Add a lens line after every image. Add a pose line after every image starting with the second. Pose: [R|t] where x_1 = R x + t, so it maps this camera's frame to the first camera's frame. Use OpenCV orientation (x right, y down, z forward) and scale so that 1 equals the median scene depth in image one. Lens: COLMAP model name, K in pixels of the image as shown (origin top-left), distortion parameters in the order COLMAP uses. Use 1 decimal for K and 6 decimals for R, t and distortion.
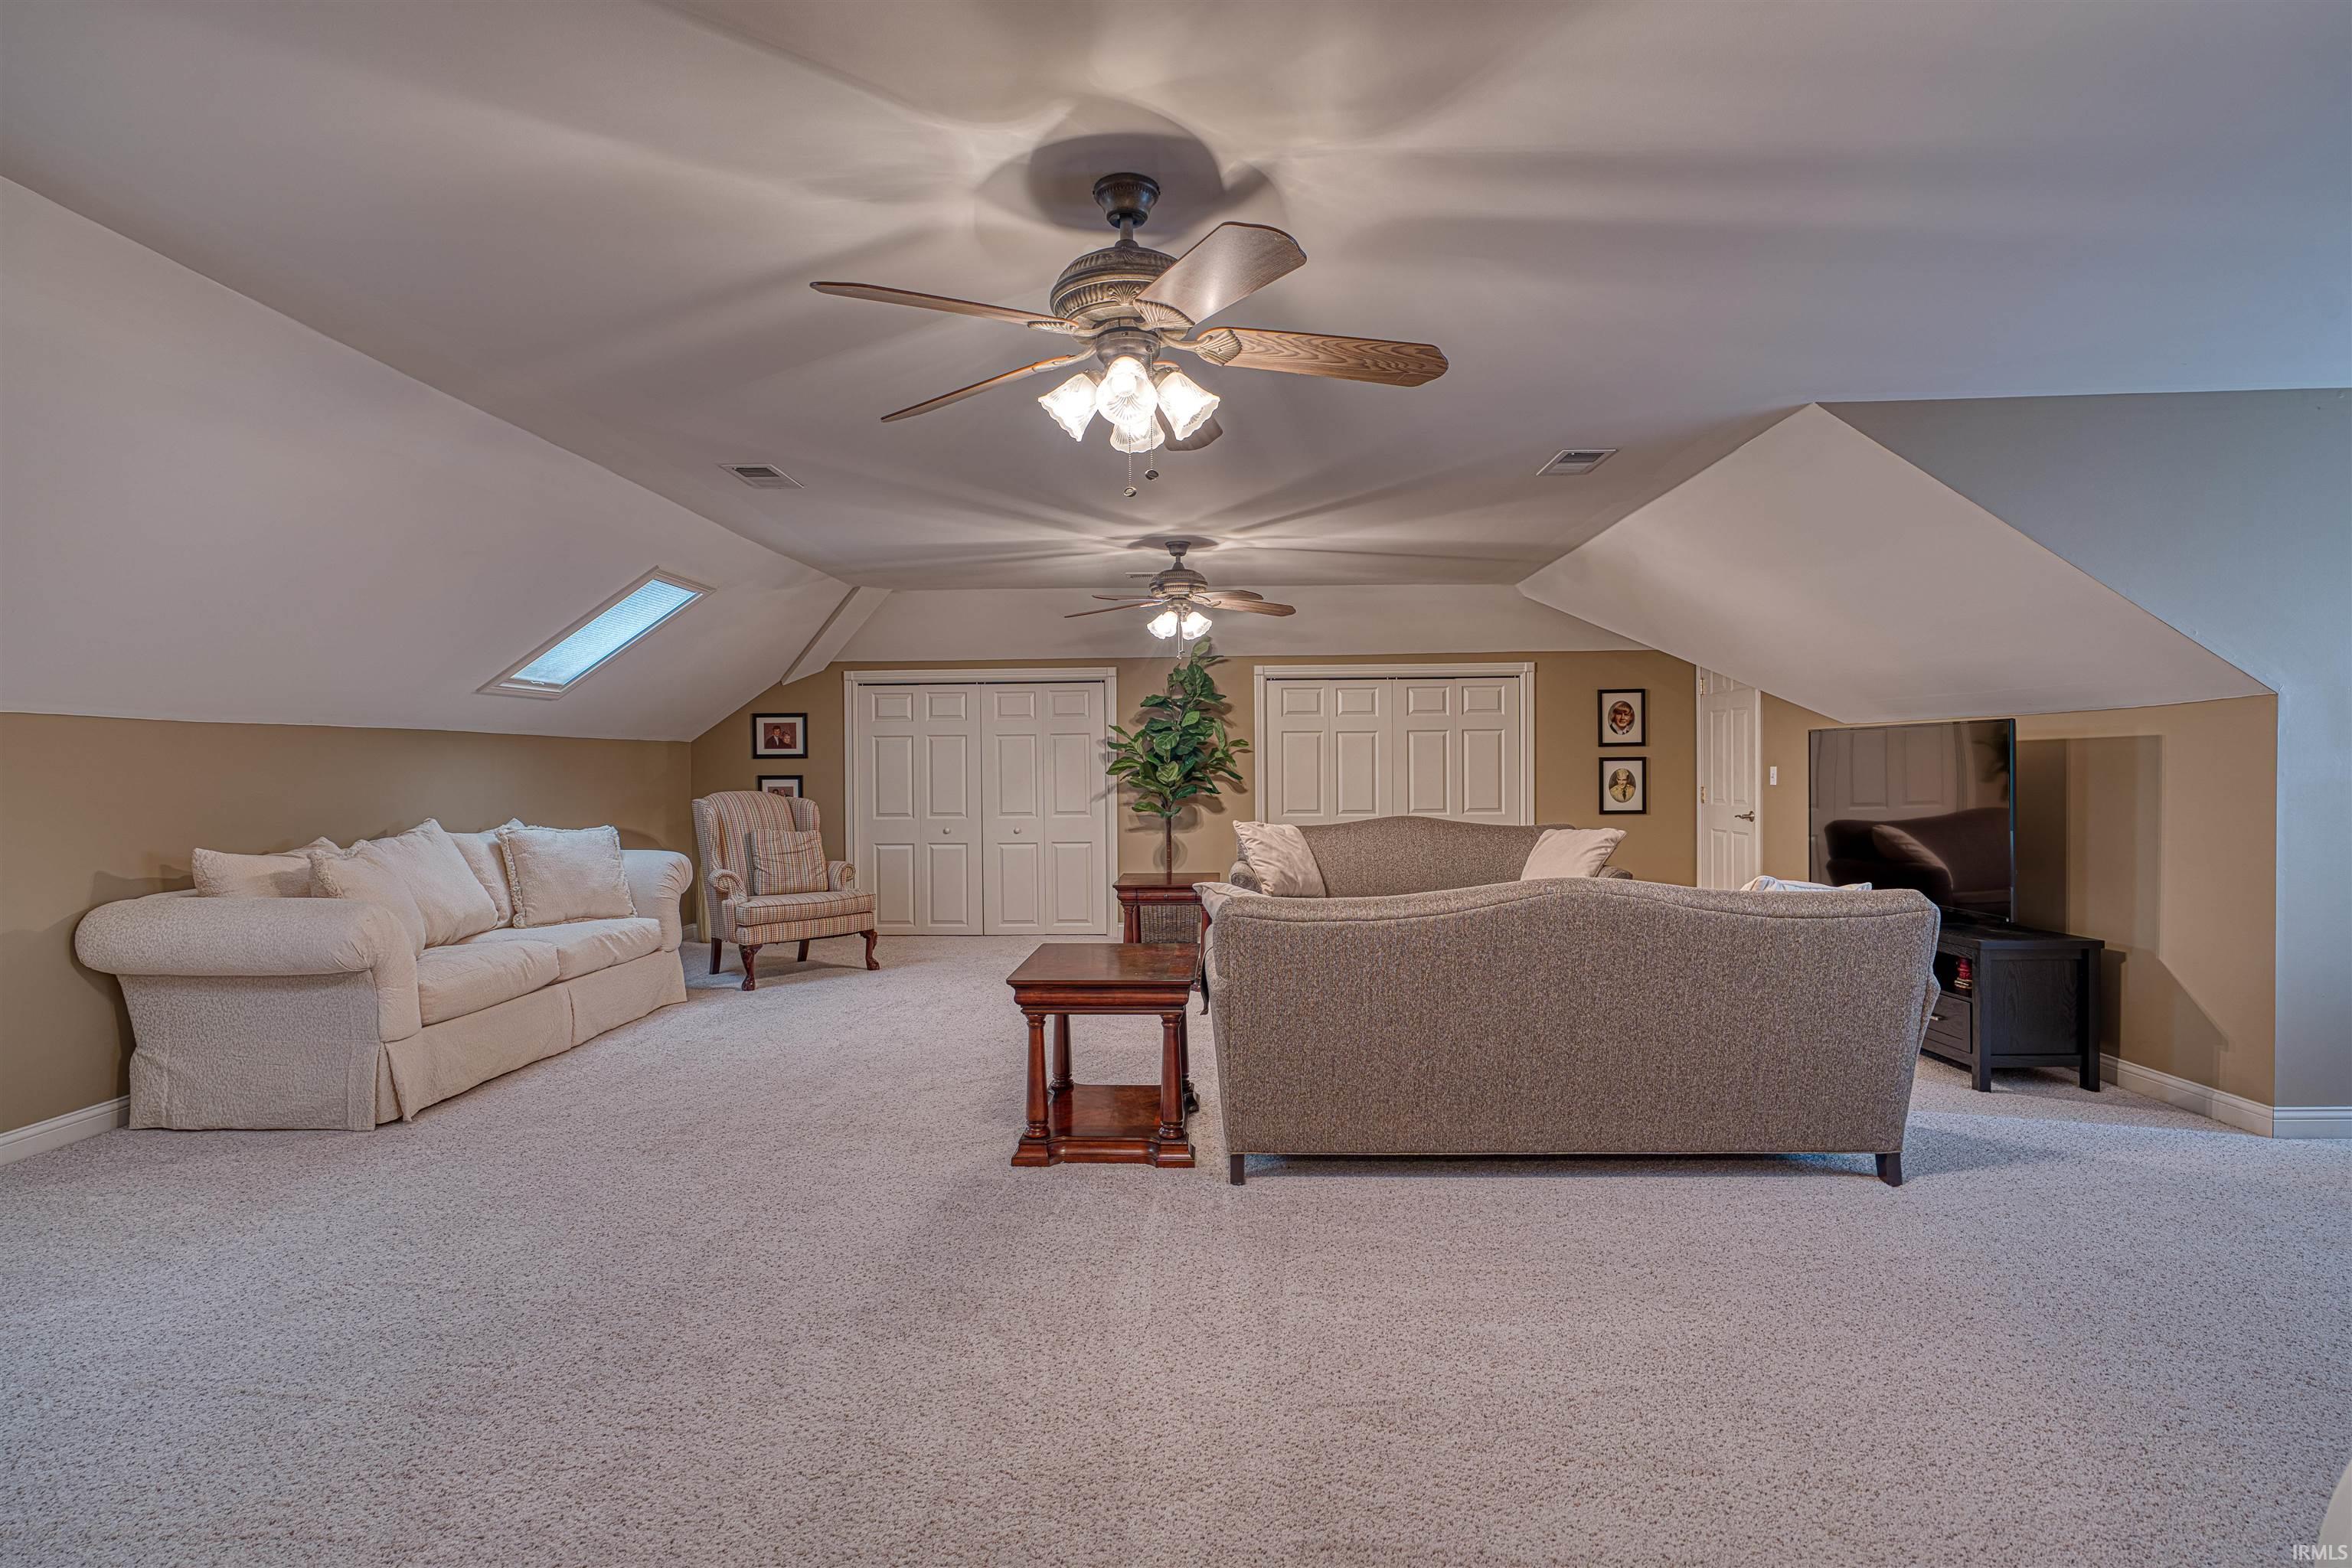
lens RADIAL K [[1139.0, 0, 1173.9], [0, 1139.0, 778.2], [0, 0, 1]] dist [-0.011322, 0.002218]
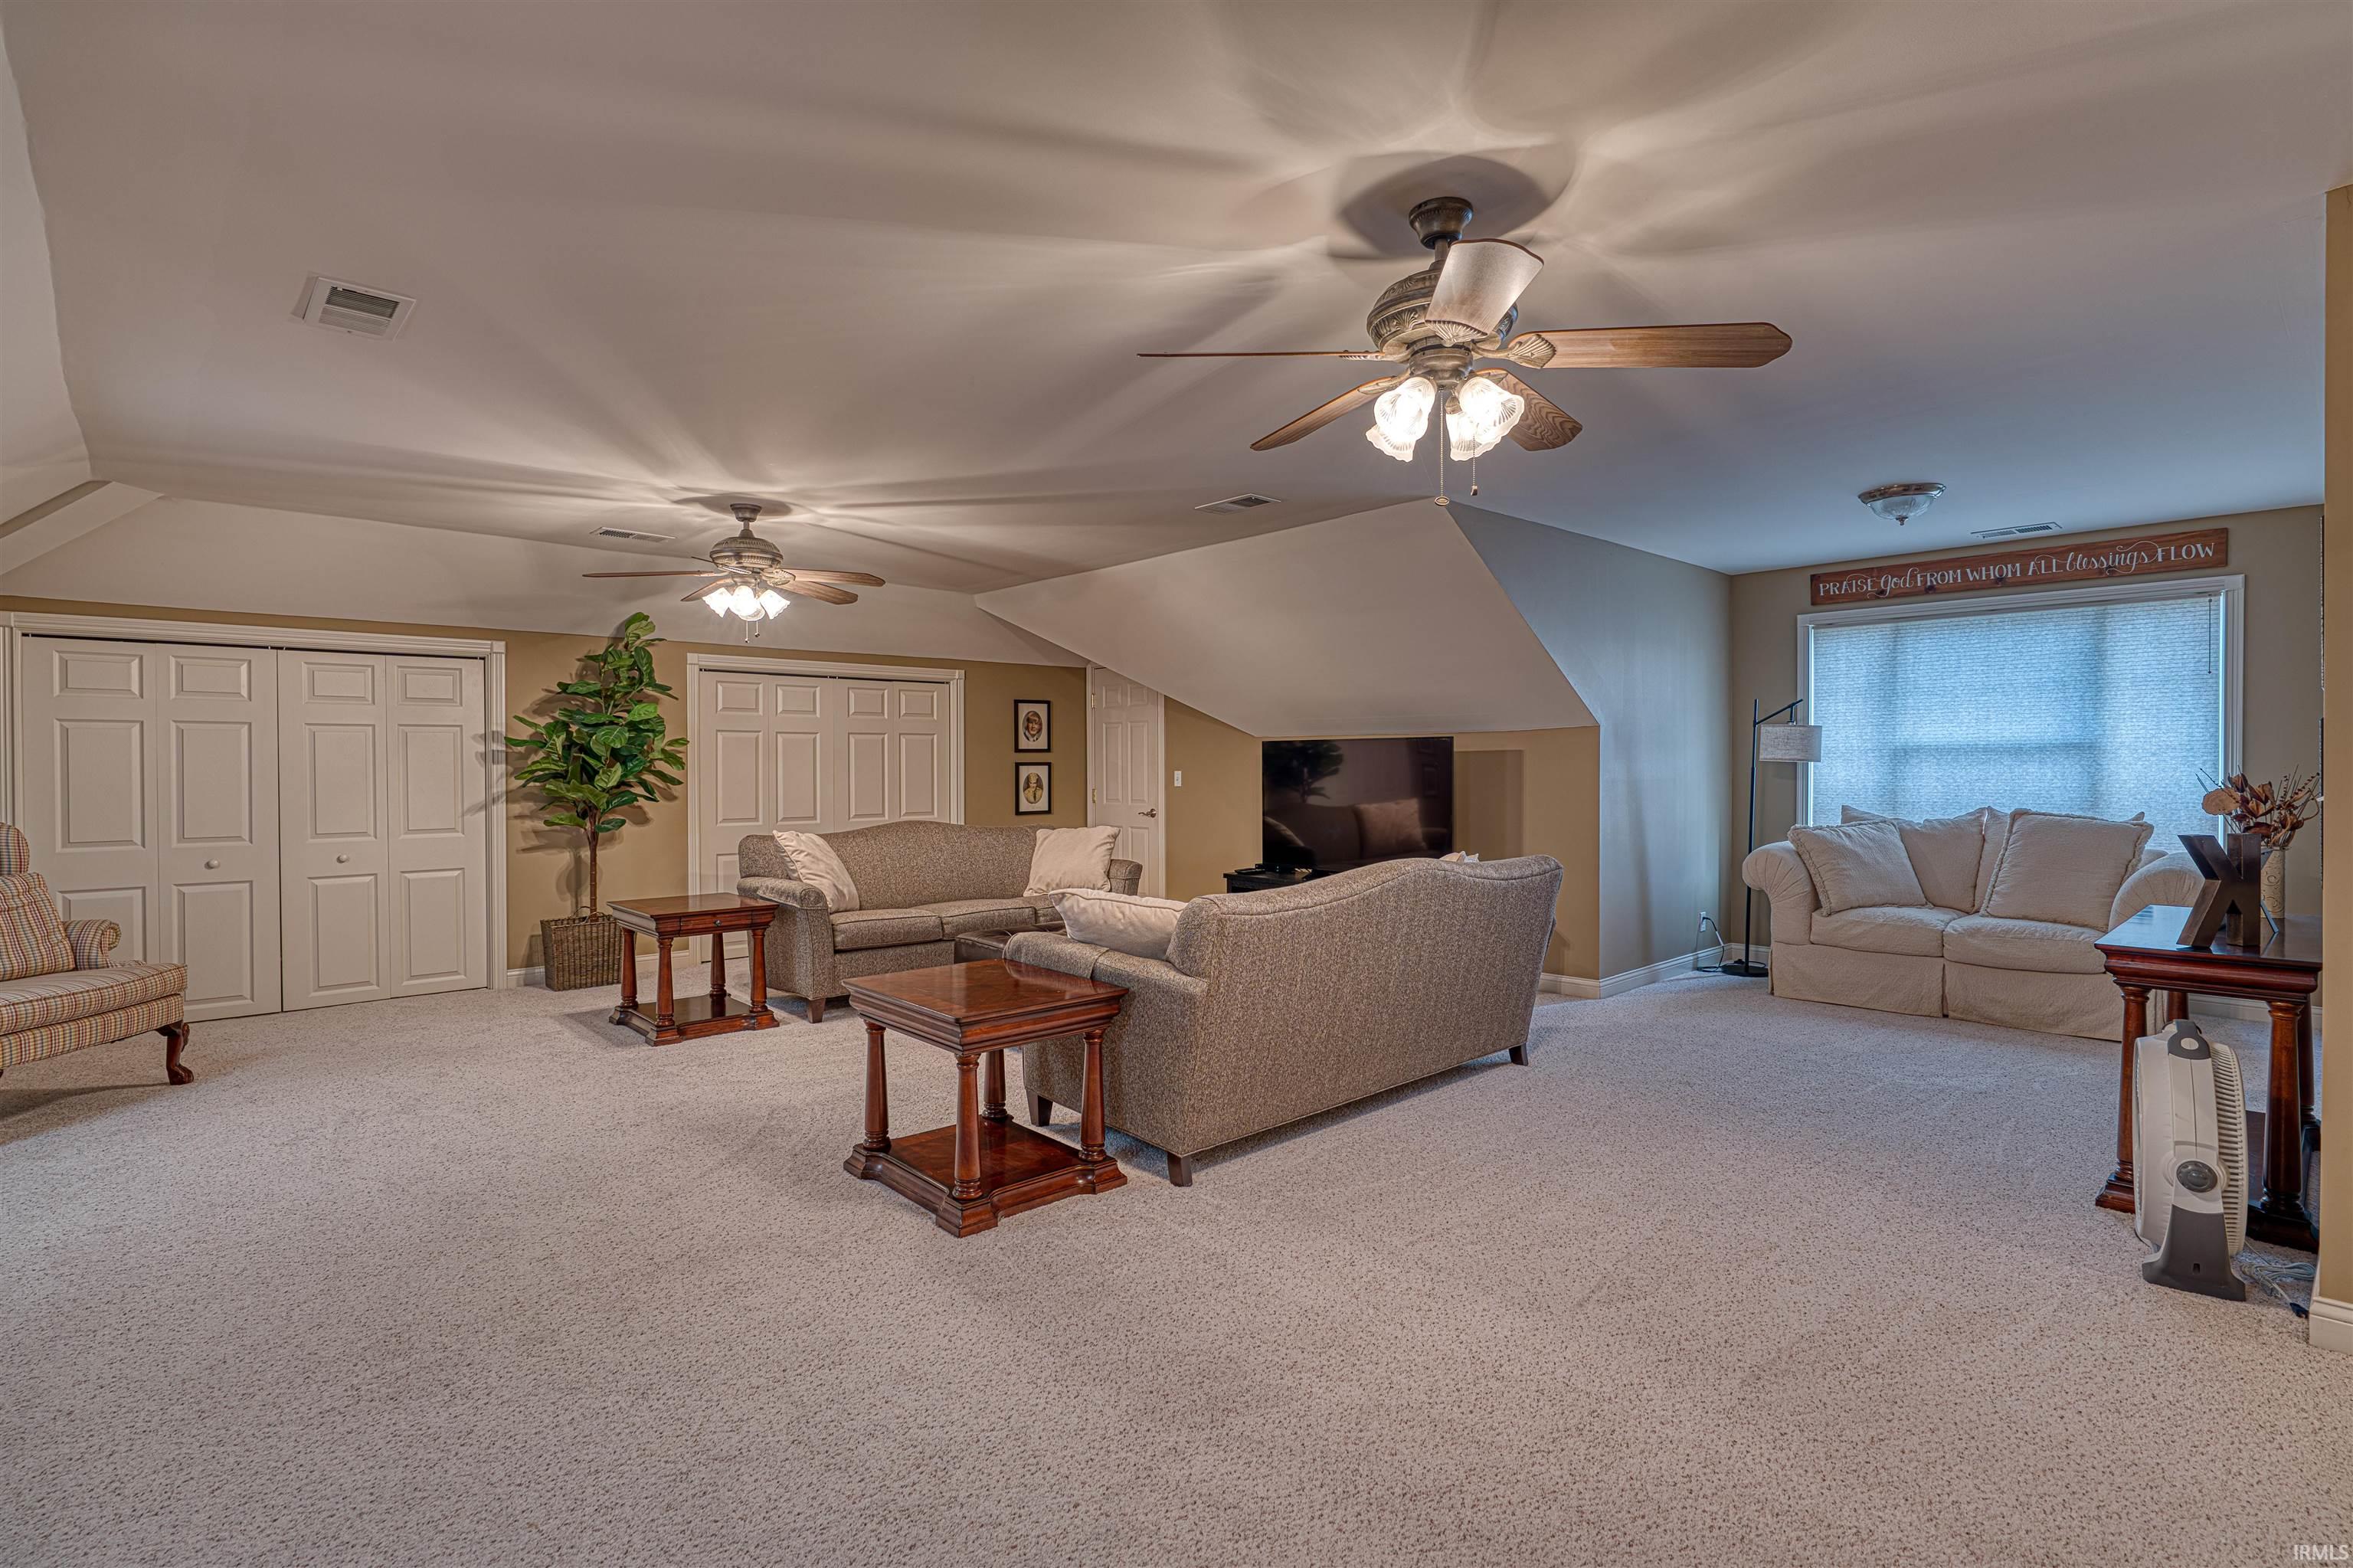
lens RADIAL K [[1139.5, 0, 1179.4], [0, 1139.5, 781.9], [0, 0, 1]] dist [-0.011322, 0.002218]
pose [[0.701828, -0.004169, 0.712334, -0.330235], [0.006033, 0.999982, -0.000092, 0.001492], [-0.712321, 0.004362, 0.701841, 0.151973]]
